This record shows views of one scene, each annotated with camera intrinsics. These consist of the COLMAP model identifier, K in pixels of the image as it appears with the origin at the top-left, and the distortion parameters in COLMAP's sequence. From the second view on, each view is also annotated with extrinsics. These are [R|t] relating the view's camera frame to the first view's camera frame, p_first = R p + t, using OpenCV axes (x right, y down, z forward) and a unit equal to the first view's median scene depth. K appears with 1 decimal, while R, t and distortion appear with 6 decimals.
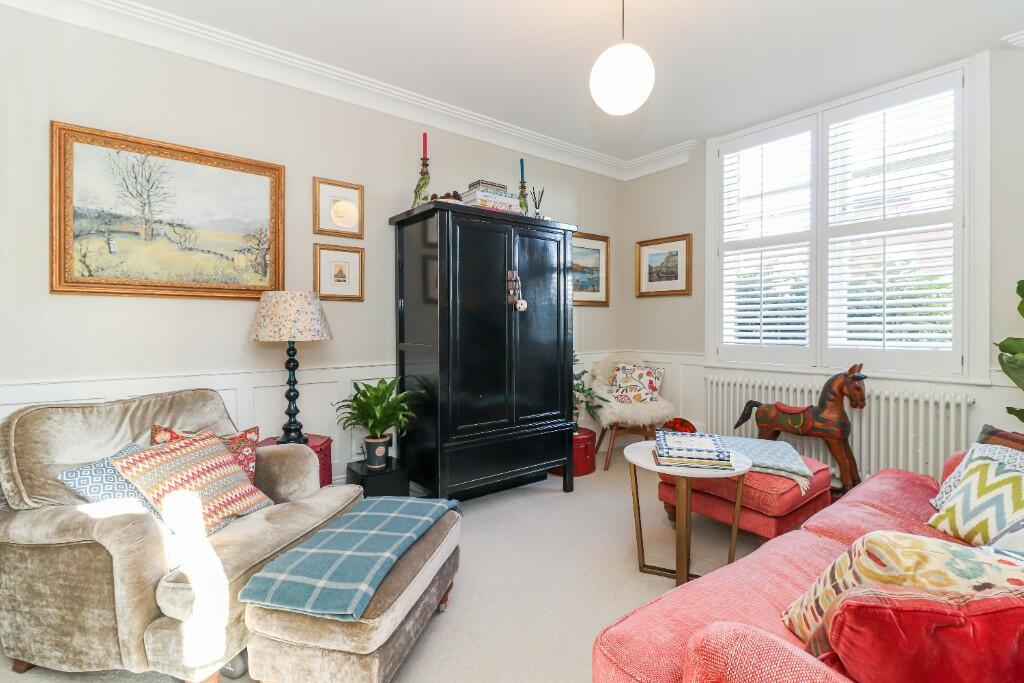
lens RADIAL K [[488.3, 0, 510.4], [0, 488.3, 324.8], [0, 0, 1]] dist [0.012896, -0.014099]
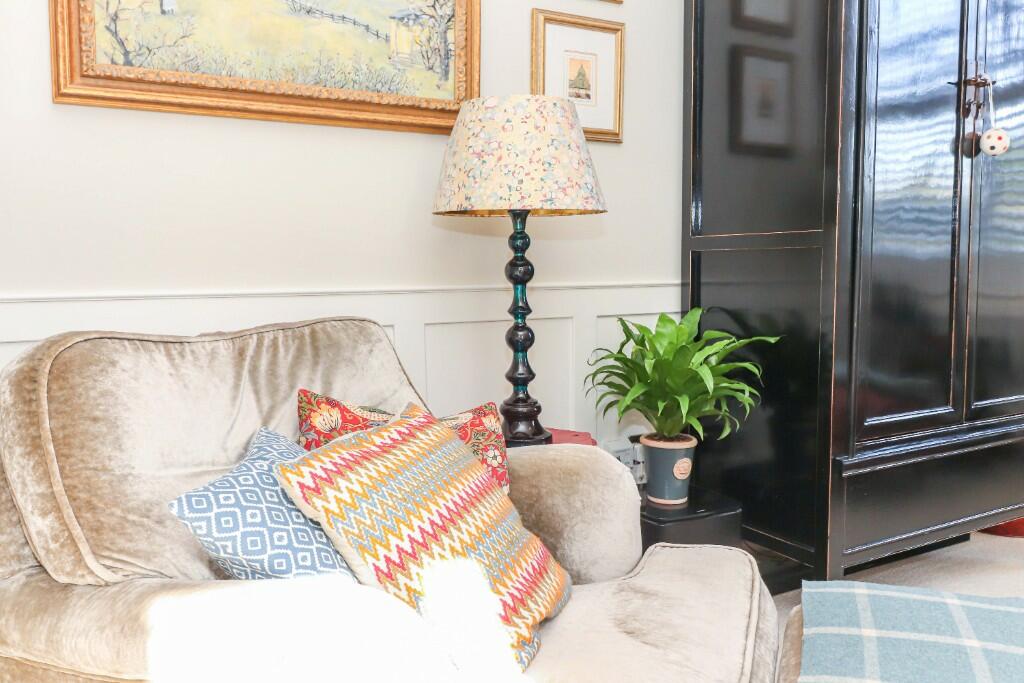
lens RADIAL K [[844.8, 0, 511.0], [0, 844.8, 316.9], [0, 0, 1]] dist [-0.005003, -0.005802]
pose [[0.986075, 0.004611, -0.166237, -0.408455], [0.007029, 0.997567, 0.069364, 0.087402], [0.166153, -0.069567, 0.983643, 0.298628]]
